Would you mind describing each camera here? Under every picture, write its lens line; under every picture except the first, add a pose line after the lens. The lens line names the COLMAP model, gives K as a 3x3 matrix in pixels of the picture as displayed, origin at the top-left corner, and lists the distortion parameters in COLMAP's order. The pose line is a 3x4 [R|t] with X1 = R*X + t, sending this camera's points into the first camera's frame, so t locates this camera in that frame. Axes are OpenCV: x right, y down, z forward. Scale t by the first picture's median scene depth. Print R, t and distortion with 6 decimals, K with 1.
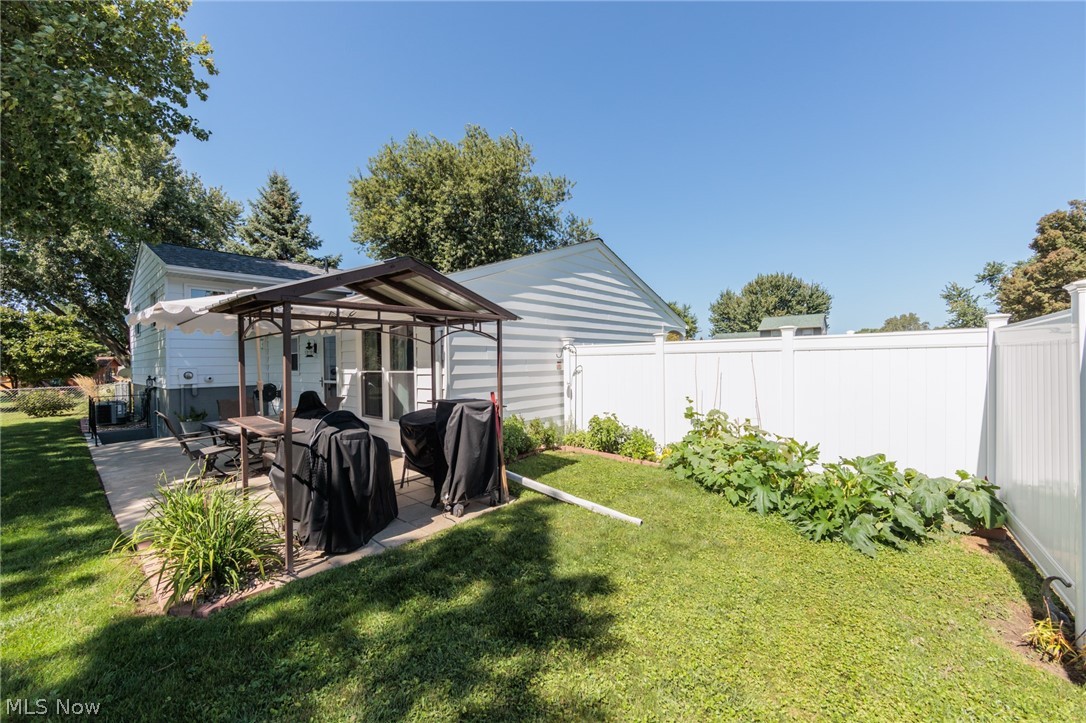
lens RADIAL K [[432.1, 0, 545.7], [0, 432.1, 365.7], [0, 0, 1]] dist [-0.005935, 0.000885]
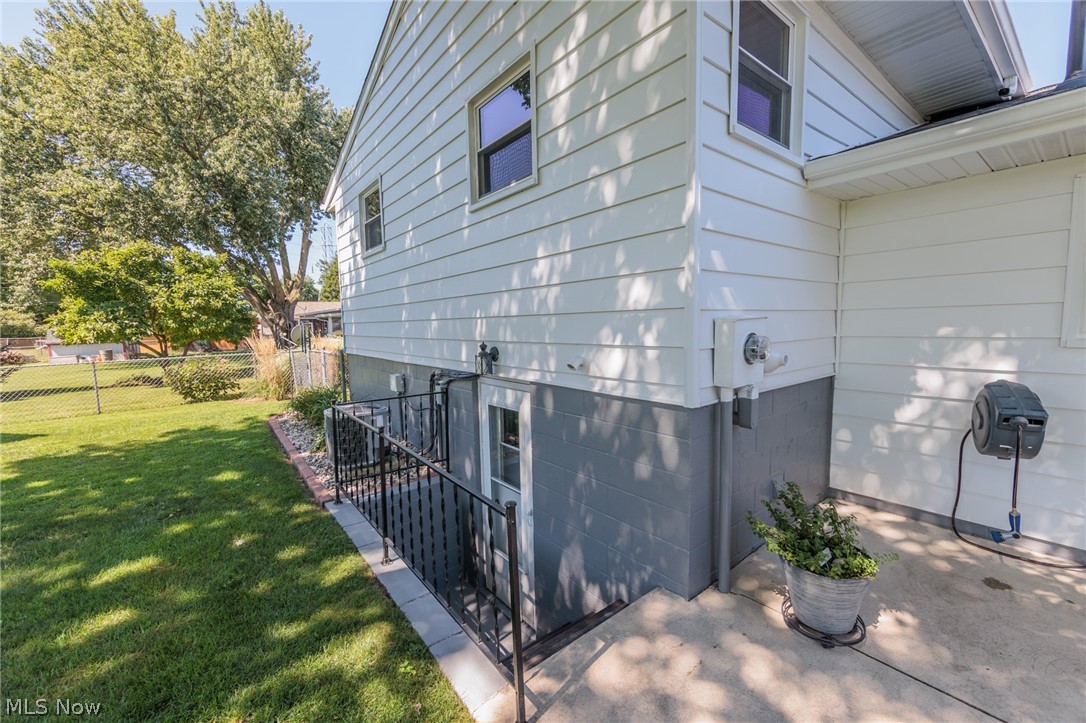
lens RADIAL K [[432.1, 0, 543.7], [0, 432.1, 361.1], [0, 0, 1]] dist [-0.005935, 0.000885]
pose [[0.985395, 0.012973, -0.169790, -0.473059], [0.001714, 0.996288, 0.086068, 0.003618], [0.170276, -0.085102, 0.981715, 0.387101]]
